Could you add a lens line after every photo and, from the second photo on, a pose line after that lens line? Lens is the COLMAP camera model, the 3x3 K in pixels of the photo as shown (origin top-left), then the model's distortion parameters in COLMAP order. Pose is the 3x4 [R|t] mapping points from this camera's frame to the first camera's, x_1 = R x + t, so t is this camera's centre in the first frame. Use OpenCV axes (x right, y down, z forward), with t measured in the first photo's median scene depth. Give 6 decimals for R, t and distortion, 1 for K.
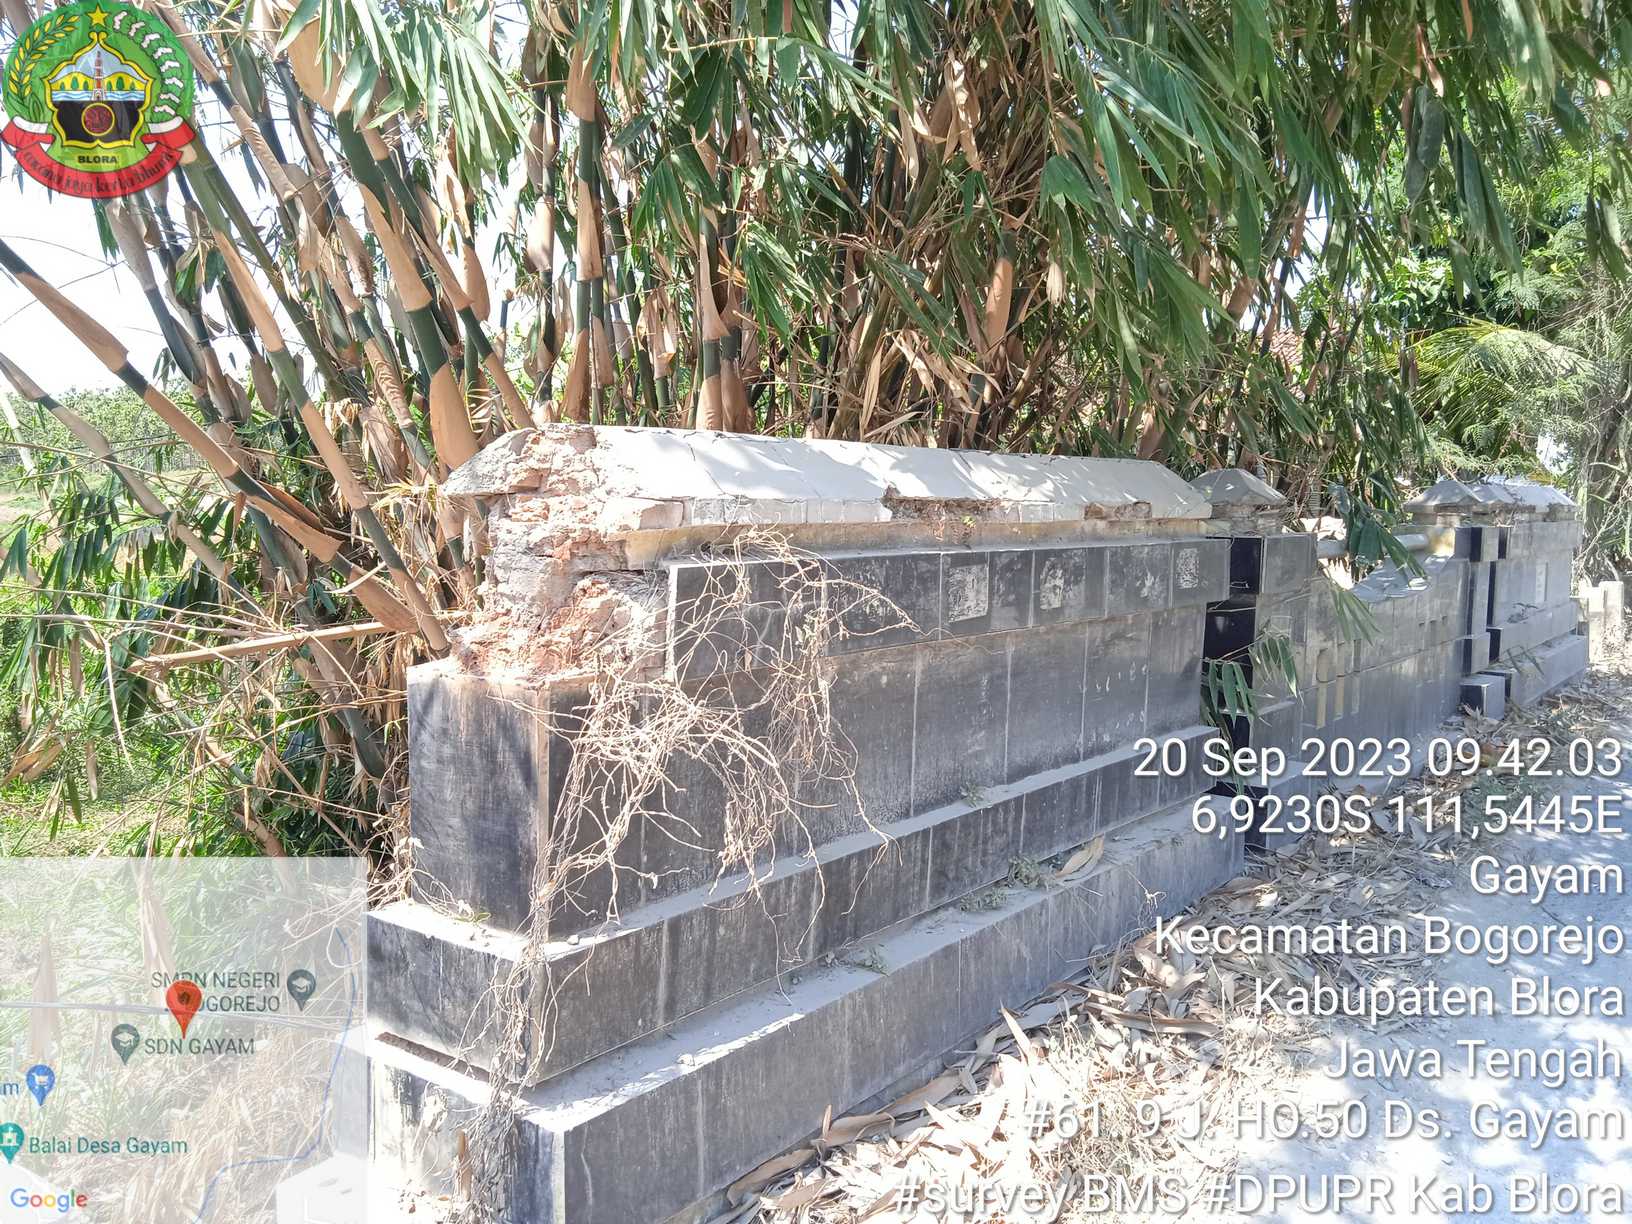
lens RADIAL K [[1344.9, 0, 826.9], [0, 1344.9, 613.6], [0, 0, 1]] dist [0.069380, -0.089470]
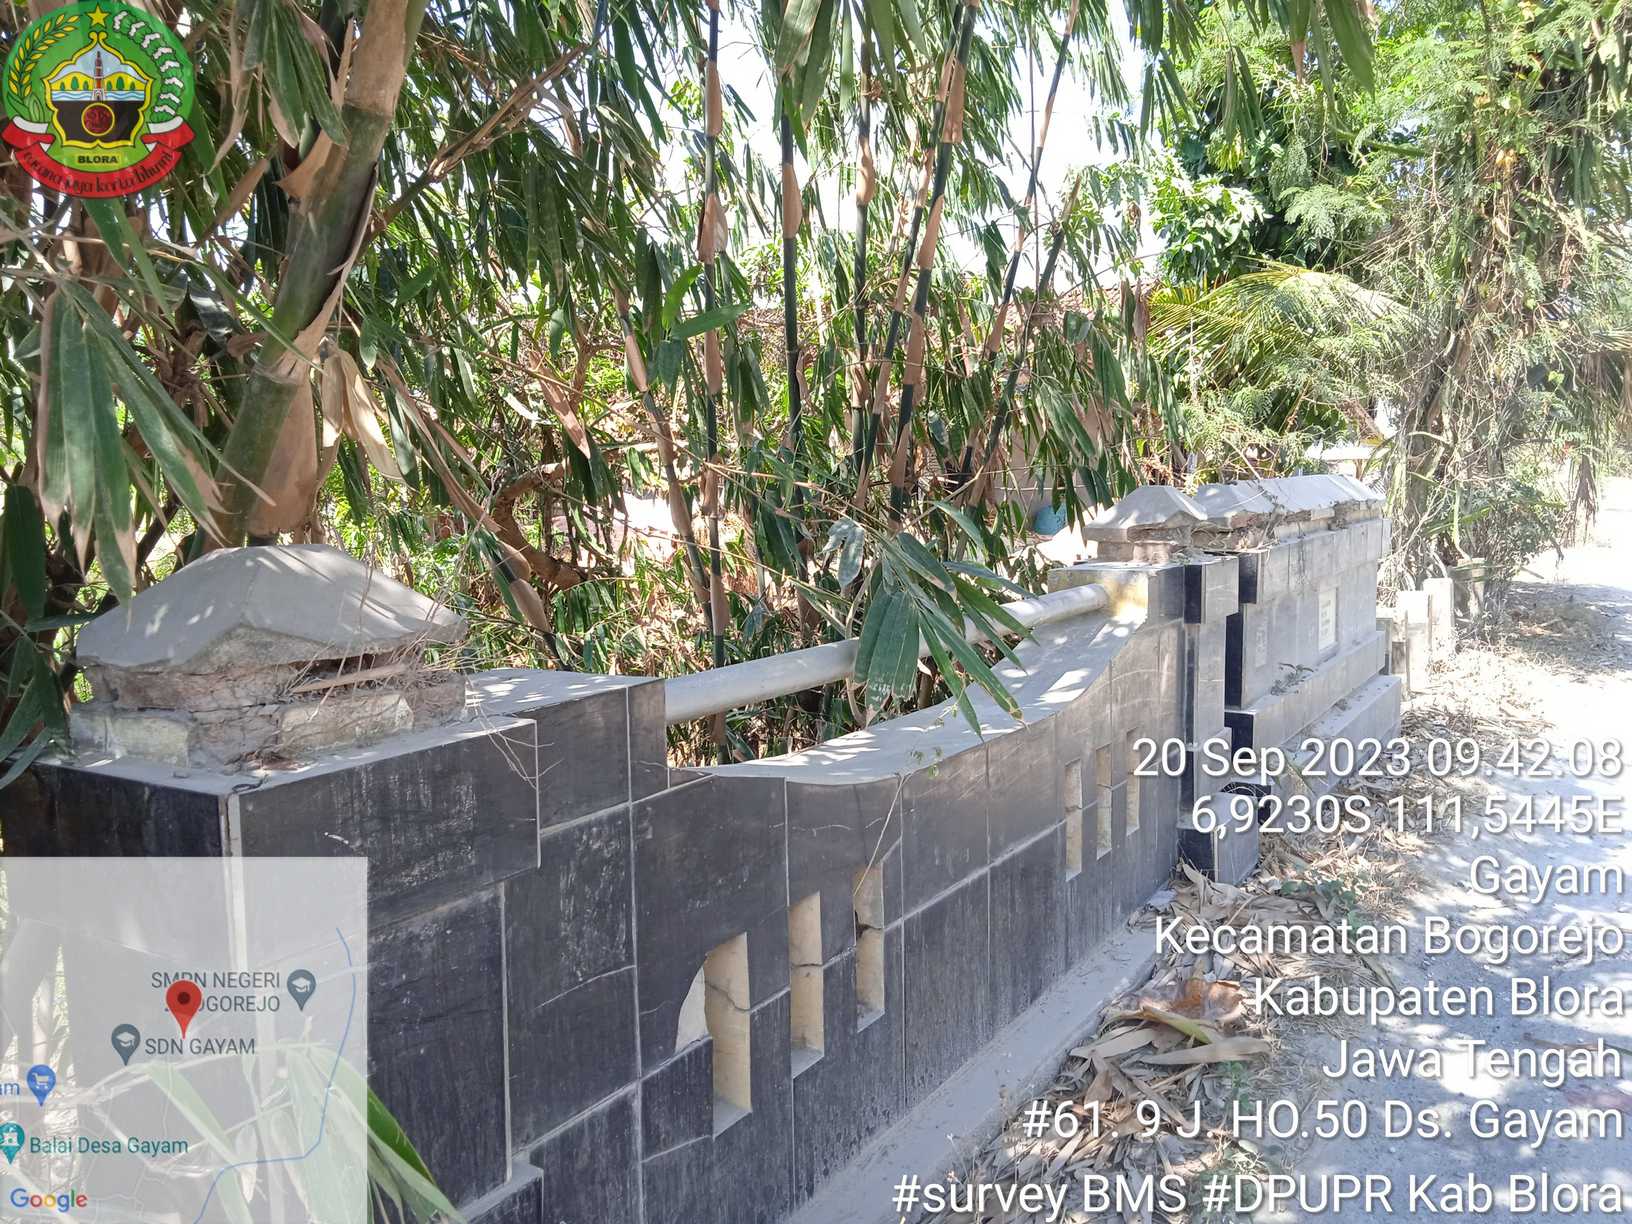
lens RADIAL K [[1344.9, 0, 826.9], [0, 1344.9, 613.6], [0, 0, 1]] dist [0.069380, -0.089470]
pose [[0.995360, -0.039006, 0.087964, 0.144739], [0.037432, 0.999109, 0.019470, -0.032525], [-0.088645, -0.016087, 0.995933, 0.231861]]
